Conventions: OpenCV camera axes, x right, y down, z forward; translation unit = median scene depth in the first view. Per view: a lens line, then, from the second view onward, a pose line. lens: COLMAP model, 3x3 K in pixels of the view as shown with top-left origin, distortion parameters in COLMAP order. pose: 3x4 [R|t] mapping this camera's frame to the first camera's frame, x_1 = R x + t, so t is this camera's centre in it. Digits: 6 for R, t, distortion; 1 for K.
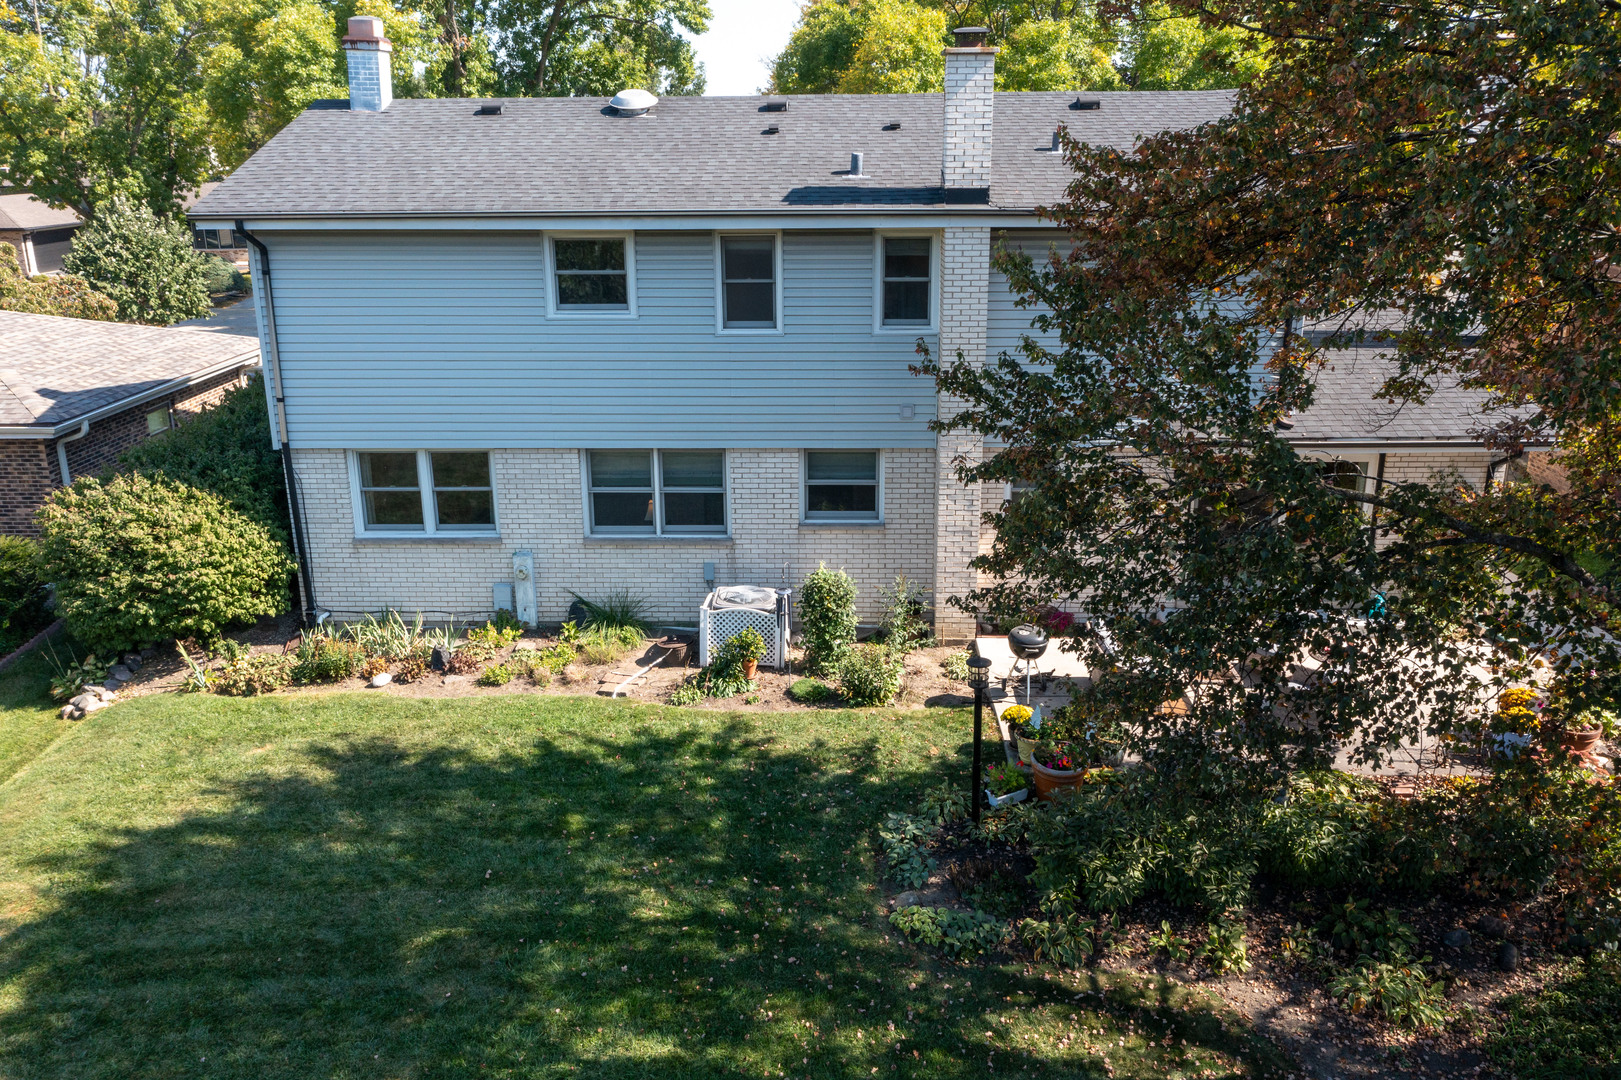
lens RADIAL K [[1282.8, 0, 810.5], [0, 1282.8, 540.0], [0, 0, 1]] dist [-0.009139, 0.002807]
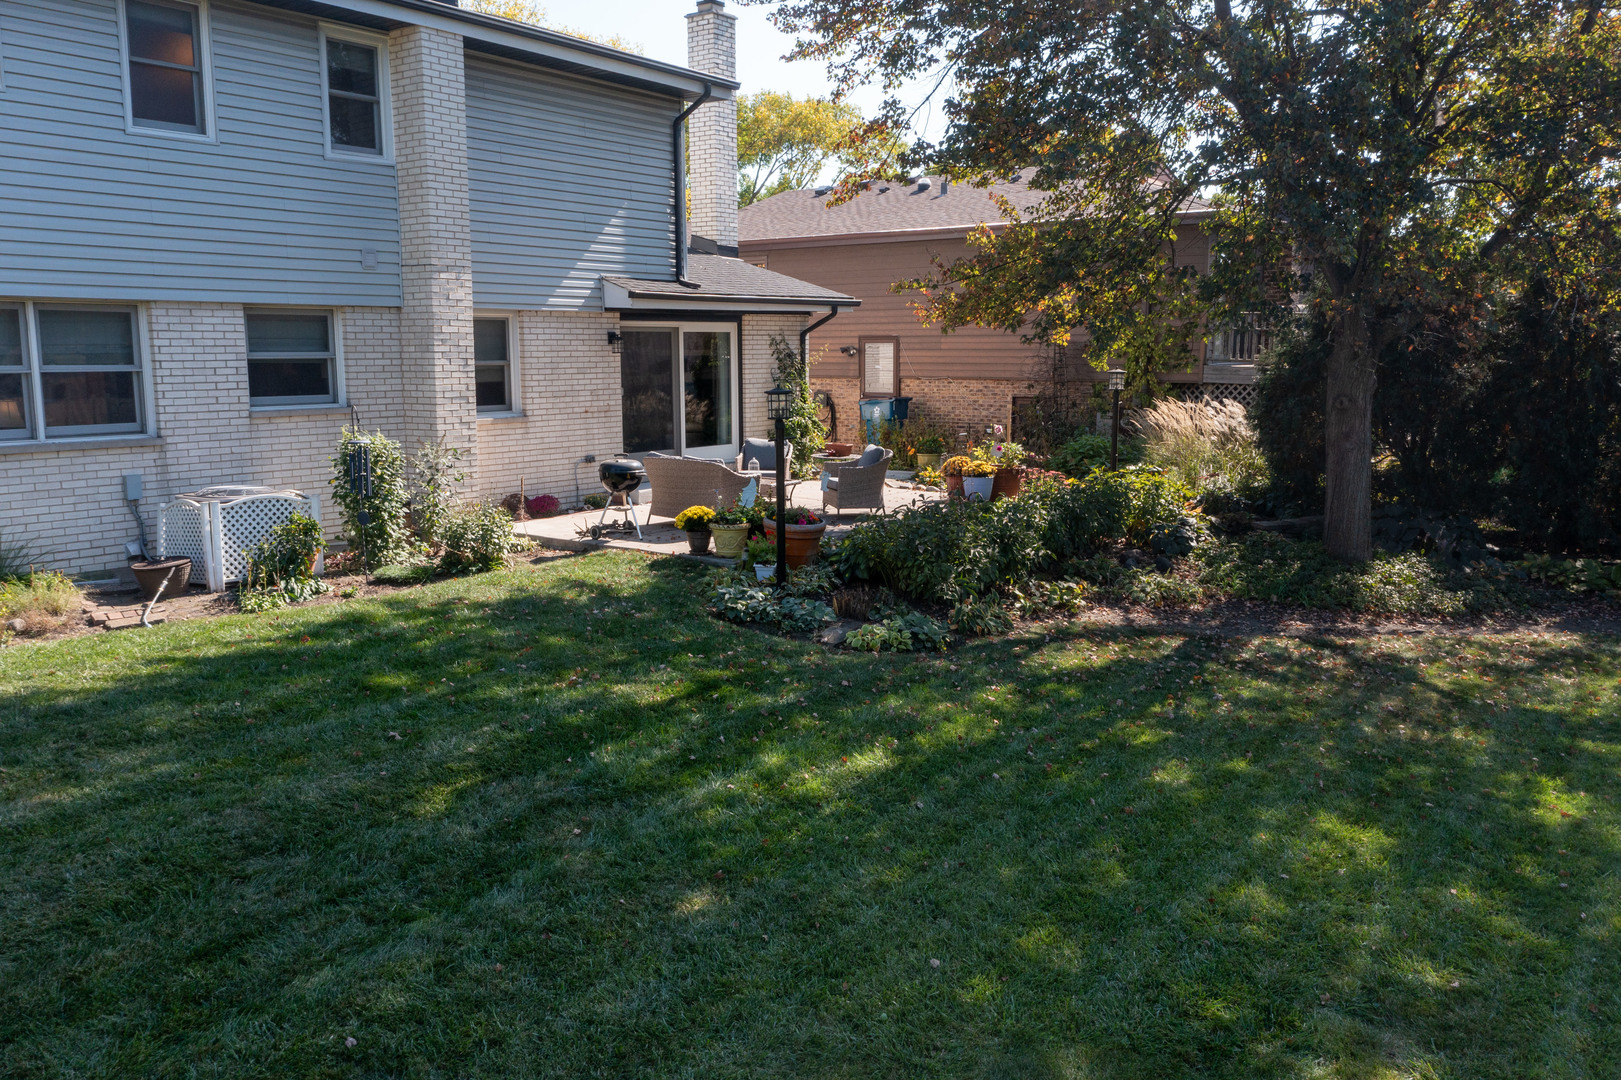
lens RADIAL K [[1307.4, 0, 810.5], [0, 1307.4, 540.0], [0, 0, 1]] dist [0.005142, 0.004162]
pose [[0.584172, -0.113974, 0.803588, -0.466141], [0.243045, 0.969222, -0.039217, 0.180399], [-0.774385, 0.218218, 0.593893, 0.333878]]
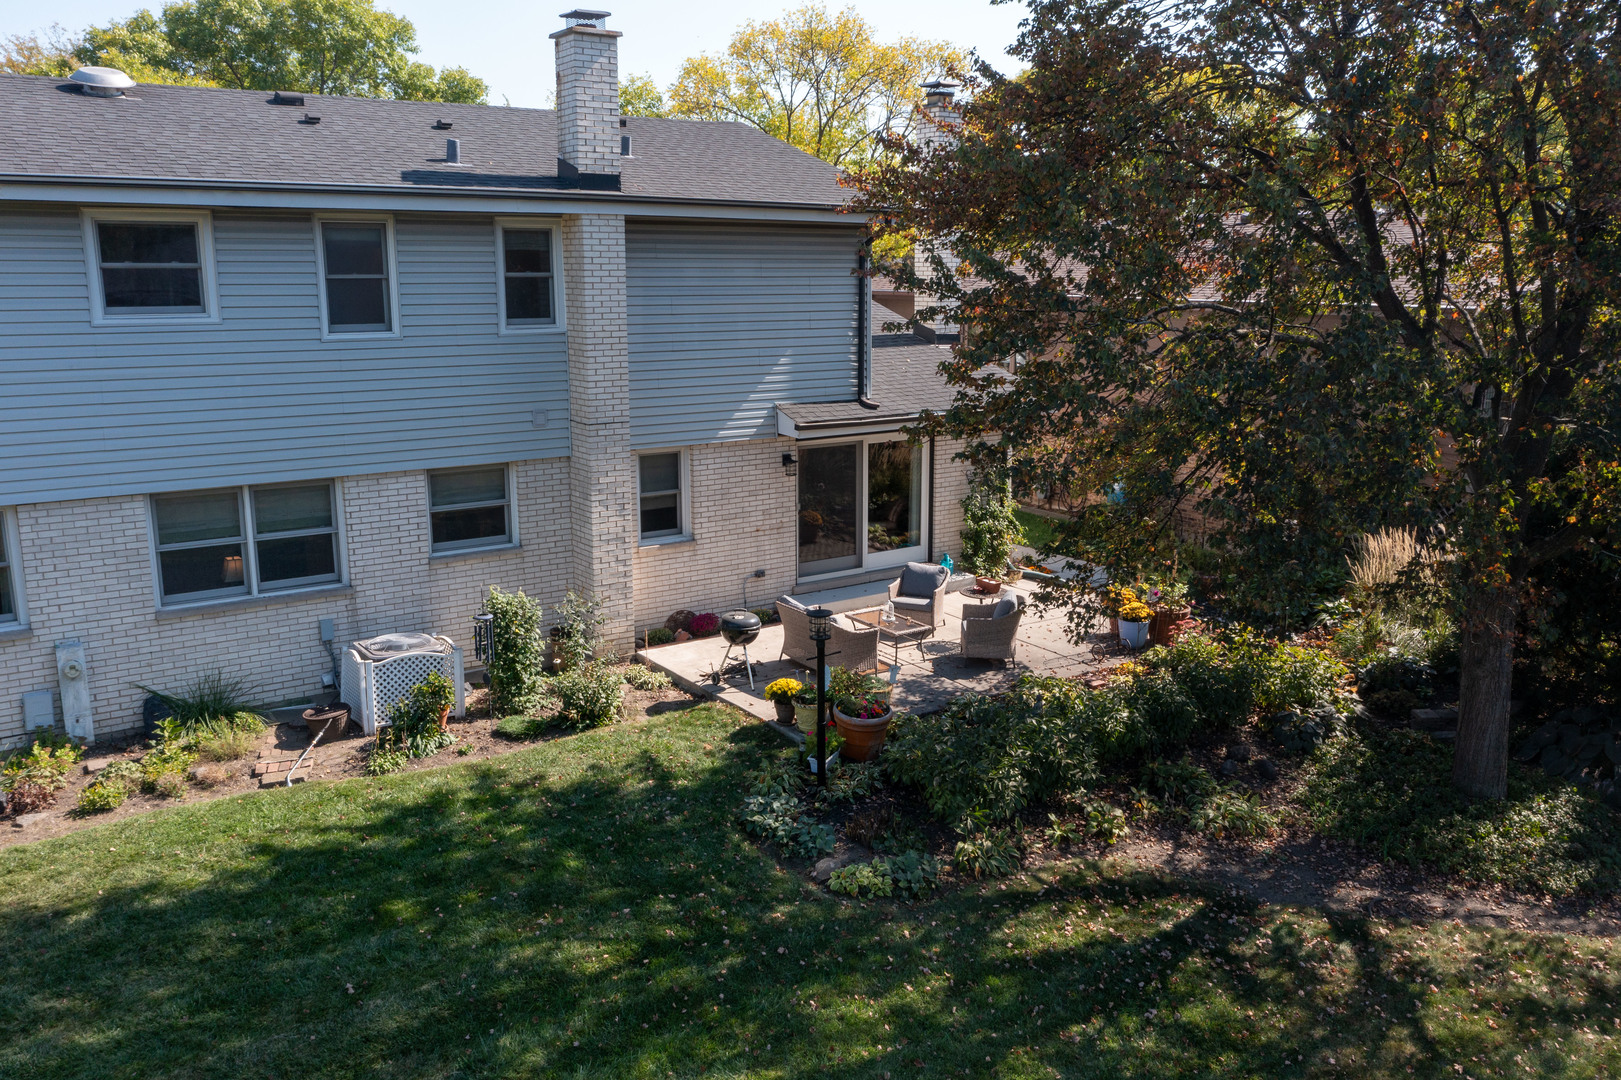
lens RADIAL K [[1282.8, 0, 810.5], [0, 1282.8, 540.0], [0, 0, 1]] dist [-0.009139, 0.002807]
pose [[0.807790, -0.117476, 0.577646, -0.319846], [0.170800, 0.984549, -0.038621, 0.056725], [-0.564184, 0.129859, 0.815373, 0.154450]]
